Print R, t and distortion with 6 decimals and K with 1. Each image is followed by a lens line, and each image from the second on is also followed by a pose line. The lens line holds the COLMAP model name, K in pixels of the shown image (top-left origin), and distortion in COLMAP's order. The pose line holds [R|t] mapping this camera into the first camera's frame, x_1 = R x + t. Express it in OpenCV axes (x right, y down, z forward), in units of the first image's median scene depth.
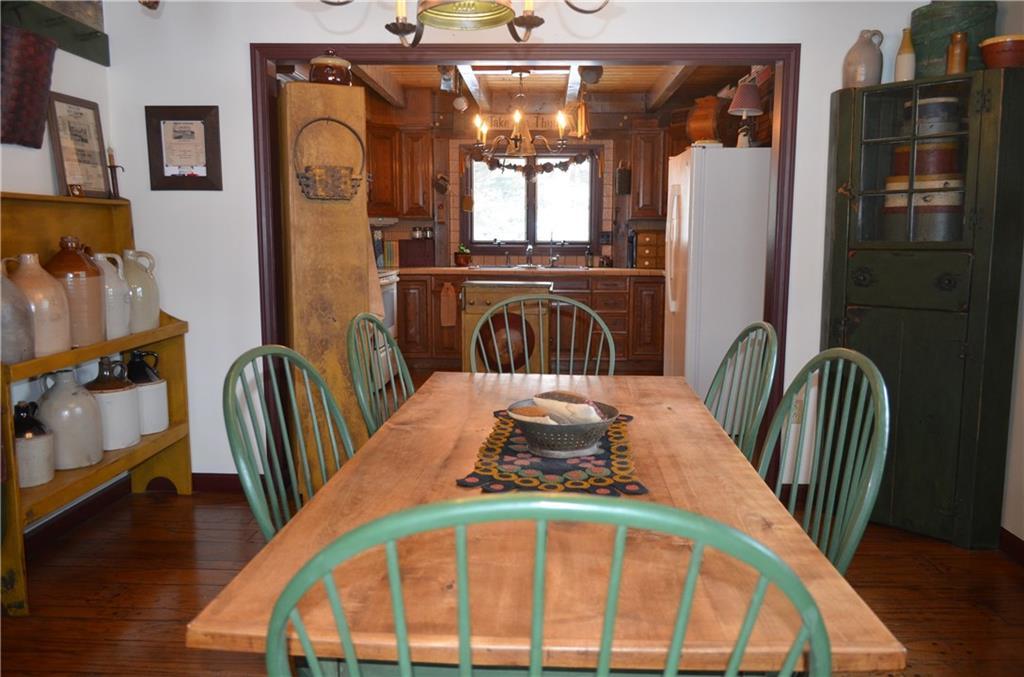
lens RADIAL K [[794.0, 0, 512.0], [0, 794.0, 338.5], [0, 0, 1]] dist [-0.008826, 0.003906]
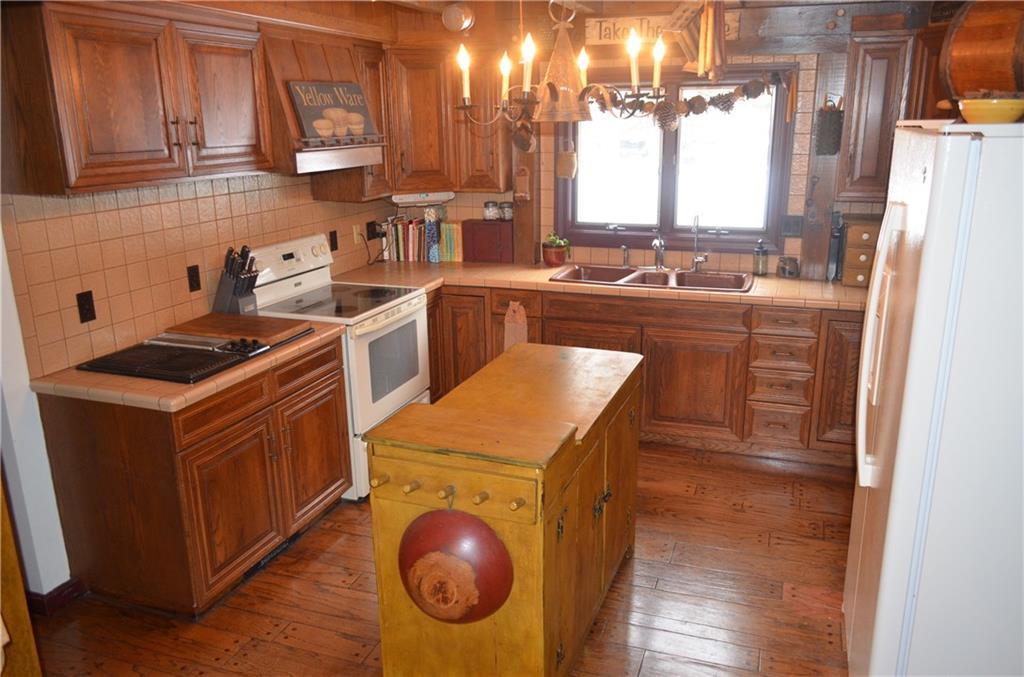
lens RADIAL K [[794.0, 0, 512.0], [0, 794.0, 338.5], [0, 0, 1]] dist [-0.008826, 0.003906]
pose [[0.955127, 0.064066, -0.289186, 0.095523], [-0.024037, 0.989873, 0.139908, -0.121947], [0.295221, -0.126678, 0.946994, 0.373200]]
